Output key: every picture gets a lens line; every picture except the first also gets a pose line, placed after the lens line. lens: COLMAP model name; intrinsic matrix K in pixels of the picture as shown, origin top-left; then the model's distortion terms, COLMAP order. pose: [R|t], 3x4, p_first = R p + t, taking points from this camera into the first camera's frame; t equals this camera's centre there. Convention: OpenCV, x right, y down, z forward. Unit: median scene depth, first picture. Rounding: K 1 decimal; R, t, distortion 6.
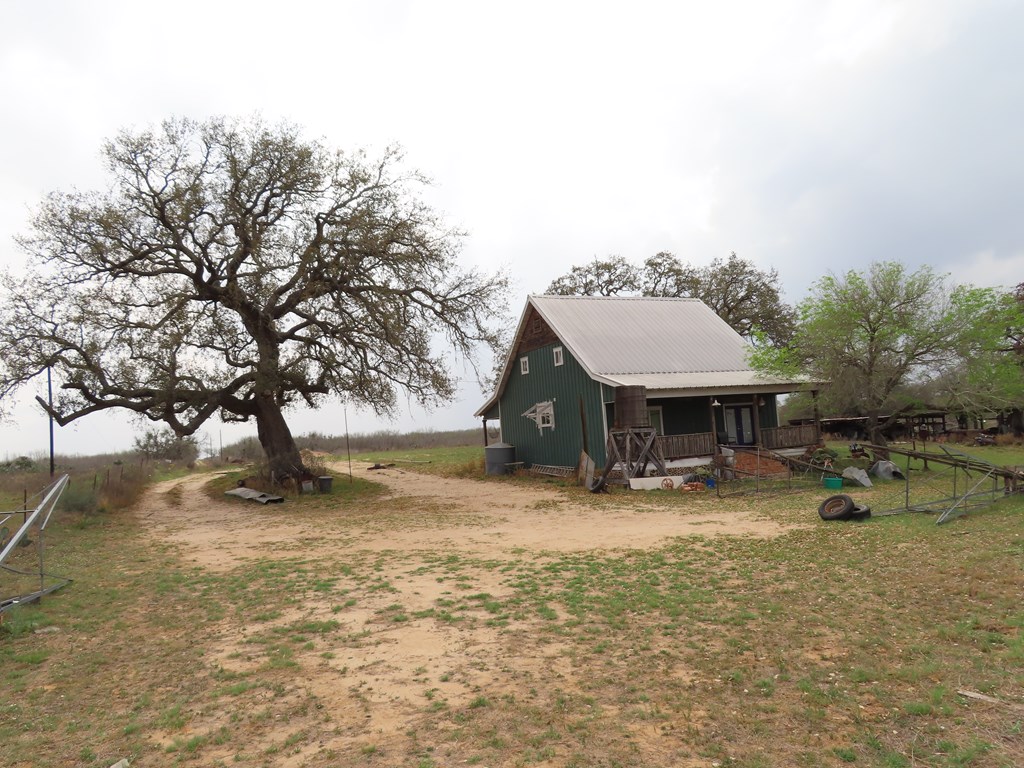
lens RADIAL K [[732.9, 0, 512.0], [0, 732.9, 384.0], [0, 0, 1]] dist [-0.003562, 0.001106]
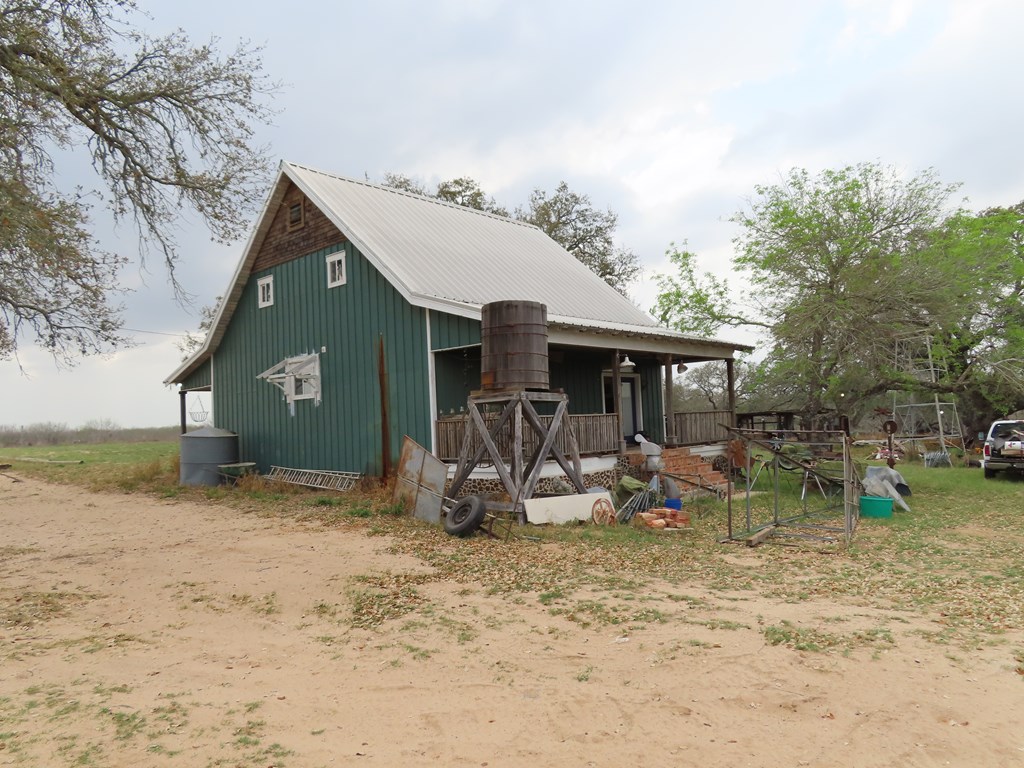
lens RADIAL K [[732.9, 0, 512.0], [0, 732.9, 384.0], [0, 0, 1]] dist [-0.003562, 0.001106]
pose [[0.926976, 0.051222, 0.371607, -0.015820], [-0.048981, 0.998680, -0.015474, 0.055512], [-0.371909, -0.003858, 0.928261, 0.496669]]
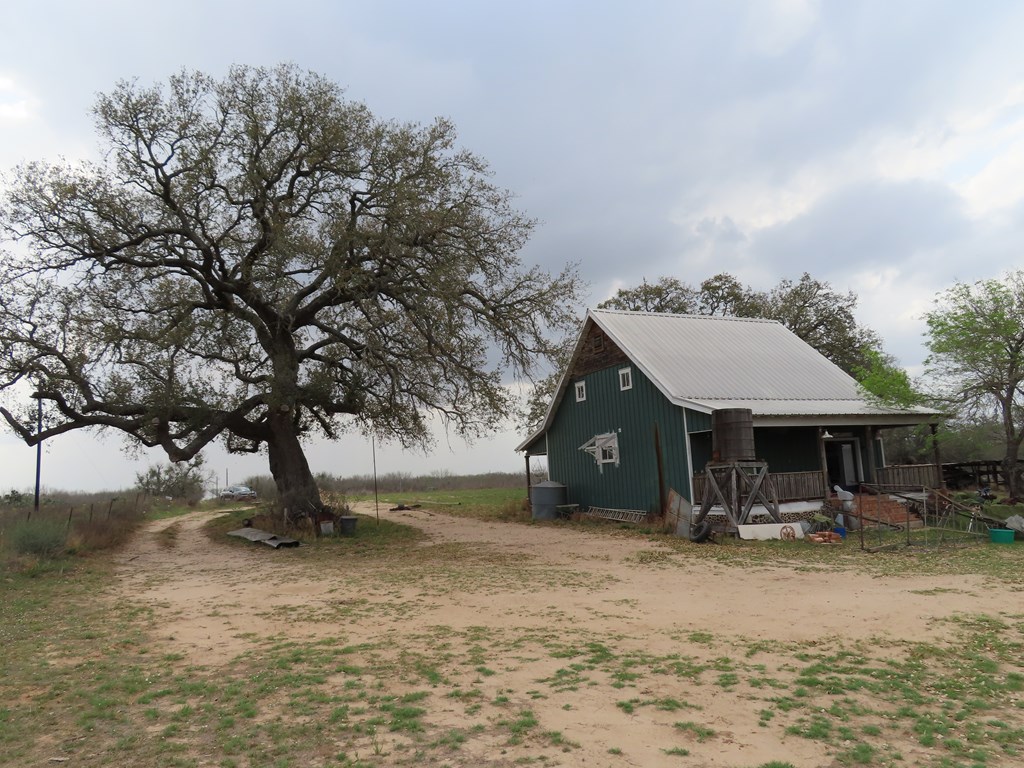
lens RADIAL K [[732.9, 0, 512.0], [0, 732.9, 384.0], [0, 0, 1]] dist [-0.003562, 0.001106]
pose [[0.999770, 0.017599, -0.012241, -0.064761], [-0.018336, 0.997850, -0.062925, 0.026804], [0.011108, 0.063135, 0.997943, 0.170740]]
